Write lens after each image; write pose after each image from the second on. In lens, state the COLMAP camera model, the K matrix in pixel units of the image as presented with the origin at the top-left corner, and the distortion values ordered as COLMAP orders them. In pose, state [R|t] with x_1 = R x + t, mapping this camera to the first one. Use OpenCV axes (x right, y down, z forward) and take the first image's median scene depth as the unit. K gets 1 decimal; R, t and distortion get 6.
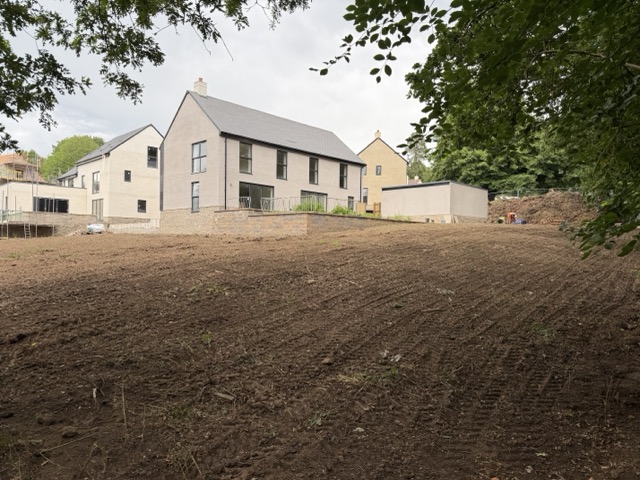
lens RADIAL K [[451.5, 0, 319.3], [0, 451.5, 241.7], [0, 0, 1]] dist [0.031528, -0.005121]
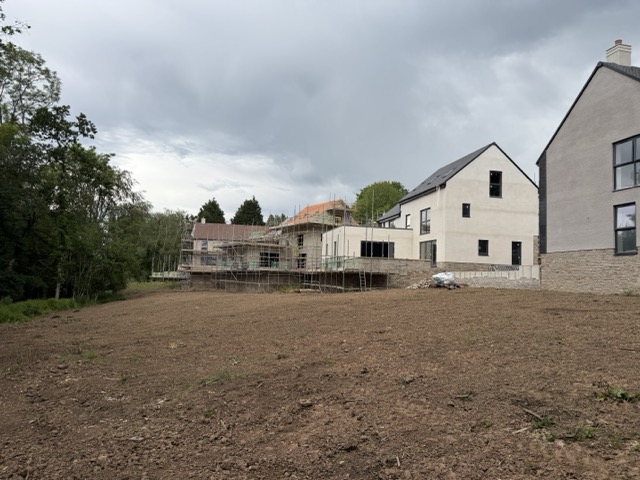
lens RADIAL K [[451.5, 0, 320.4], [0, 451.5, 240.9], [0, 0, 1]] dist [0.031528, -0.005121]
pose [[0.837338, -0.030753, -0.545819, -0.203435], [-0.020951, 0.995878, -0.088251, -0.016842], [0.546283, 0.085332, 0.833242, 0.208618]]
